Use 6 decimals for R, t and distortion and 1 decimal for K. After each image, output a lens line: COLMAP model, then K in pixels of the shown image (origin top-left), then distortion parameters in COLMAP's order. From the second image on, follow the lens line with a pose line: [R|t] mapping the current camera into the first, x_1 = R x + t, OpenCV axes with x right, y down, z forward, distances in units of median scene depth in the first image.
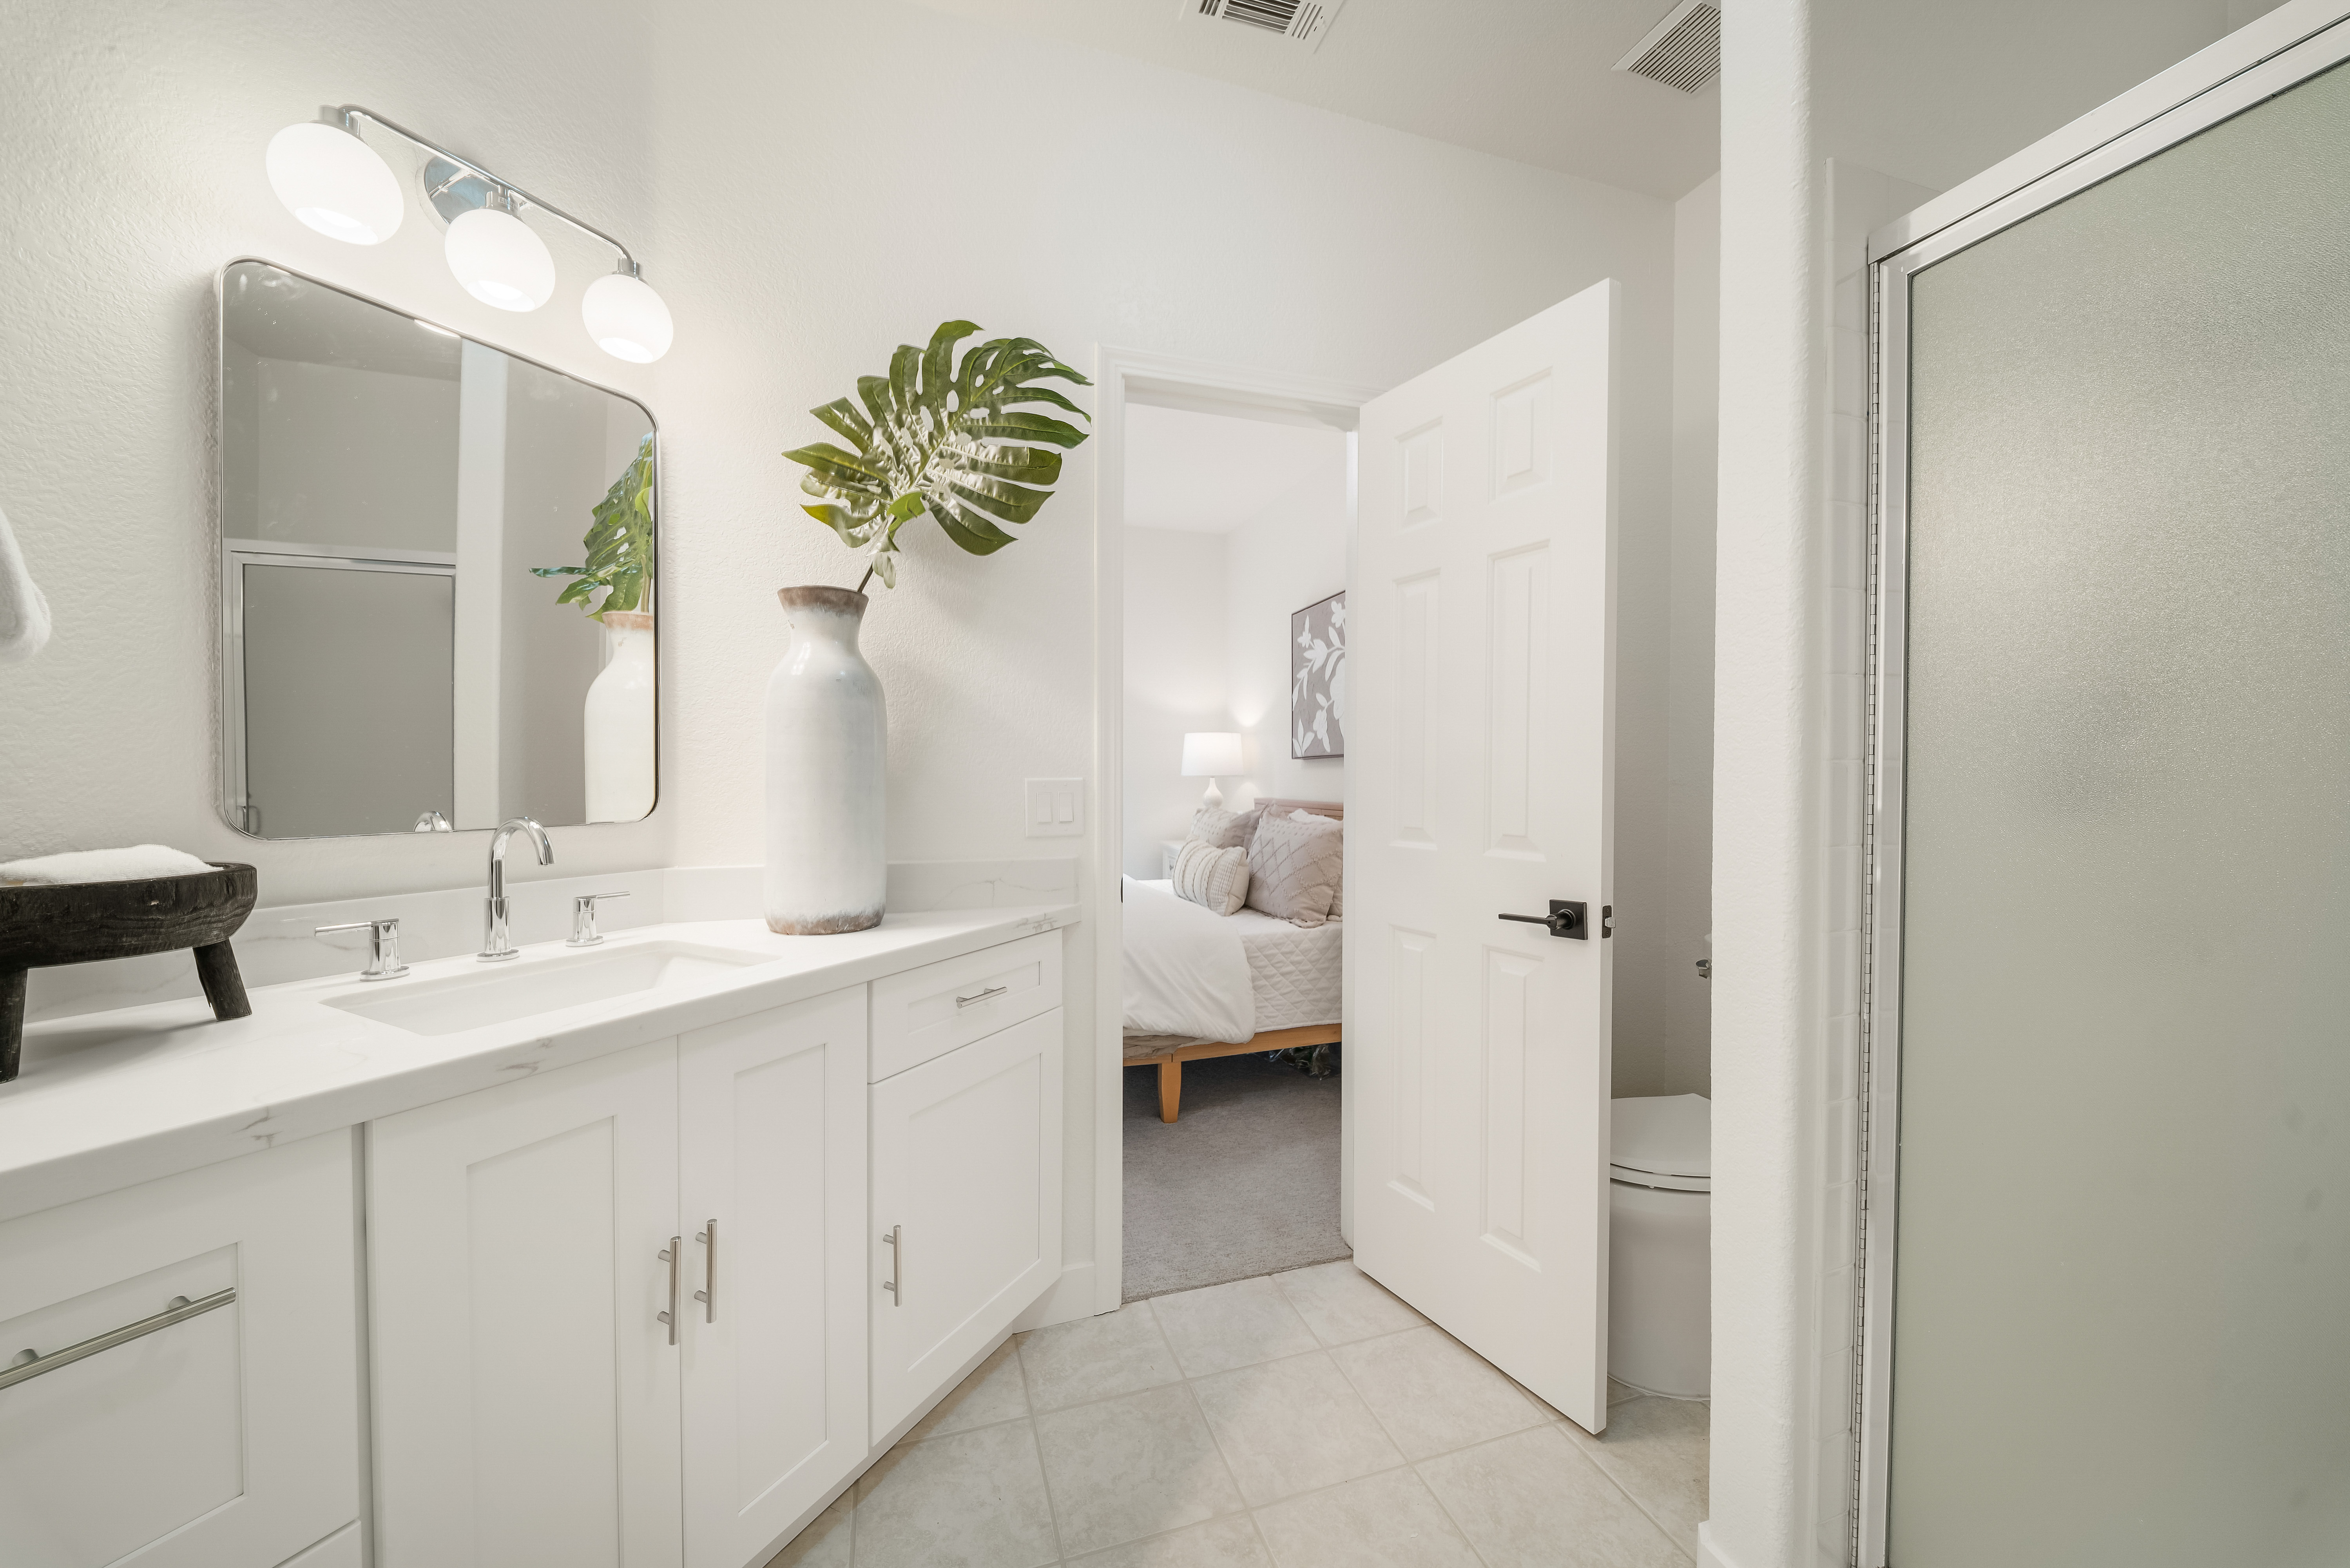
lens RADIAL K [[834.8, 0, 1168.9], [0, 834.8, 773.7], [0, 0, 1]] dist [-0.000022, -0.001219]
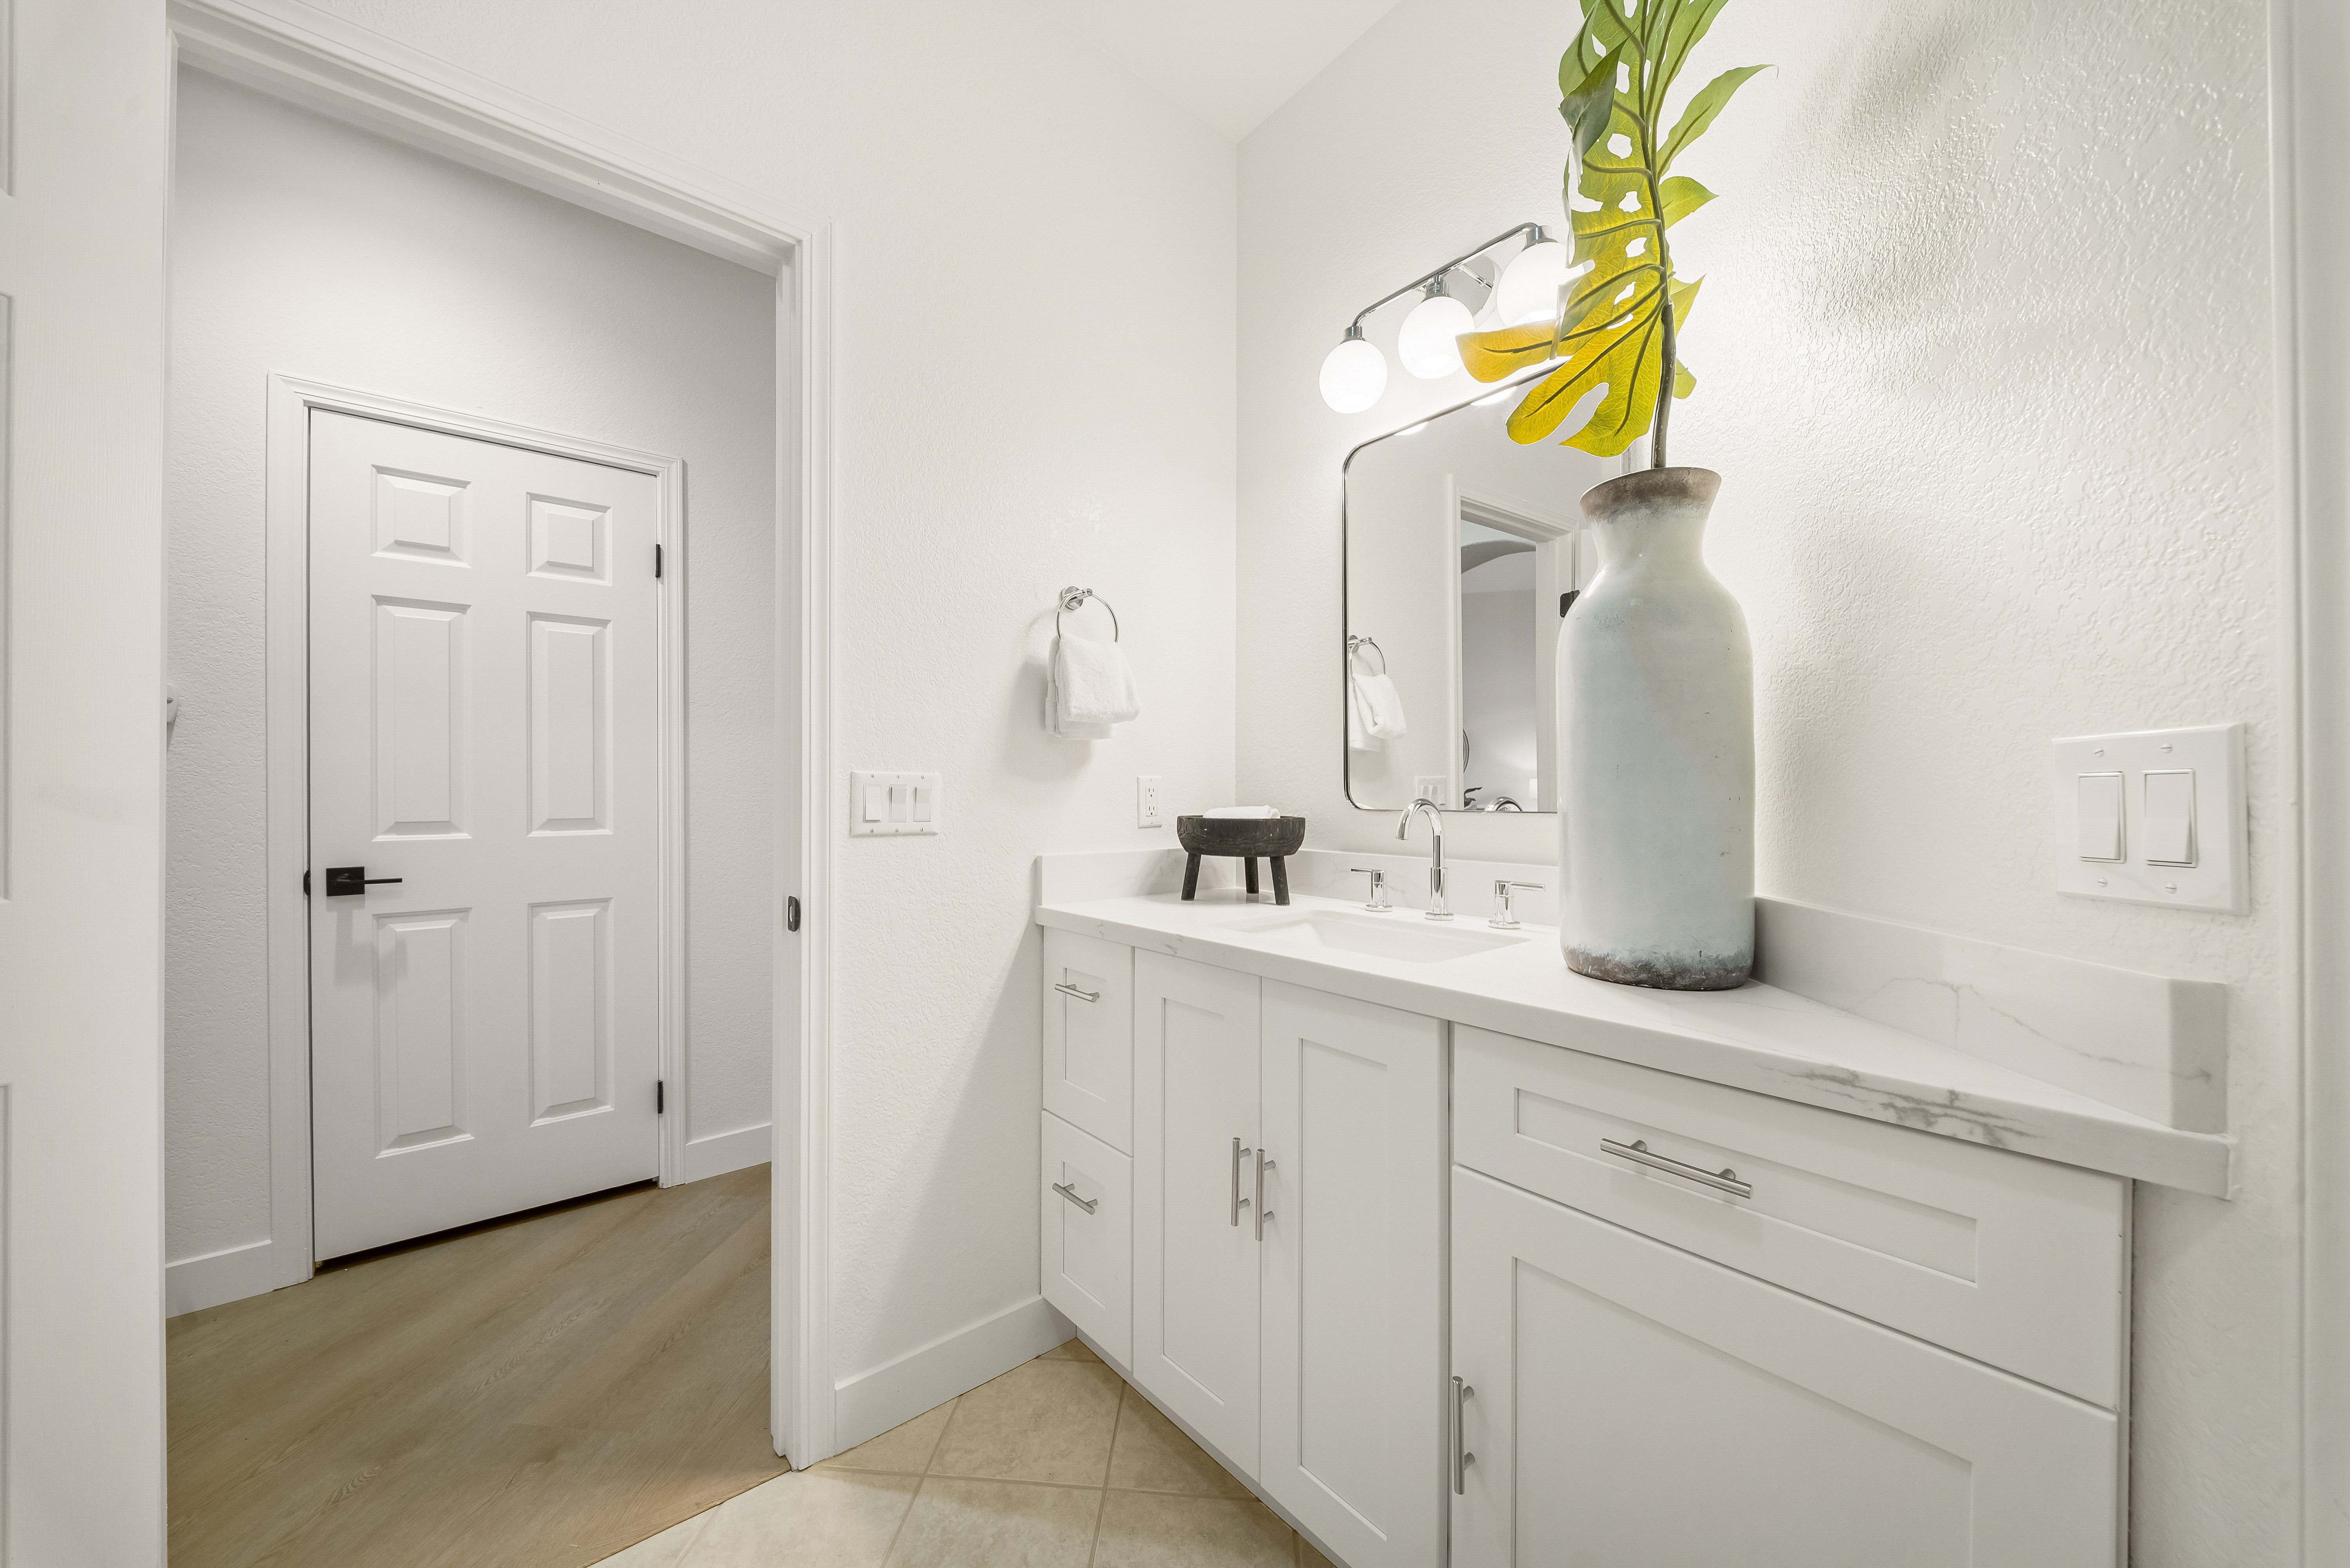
lens RADIAL K [[834.8, 0, 1171.8], [0, 834.8, 794.4], [0, 0, 1]] dist [-0.000022, -0.001219]
pose [[-0.382634, -0.009949, -0.923846, 0.427284], [-0.012629, 0.999905, -0.005537, 0.053010], [0.923813, 0.009549, -0.382724, 1.059042]]
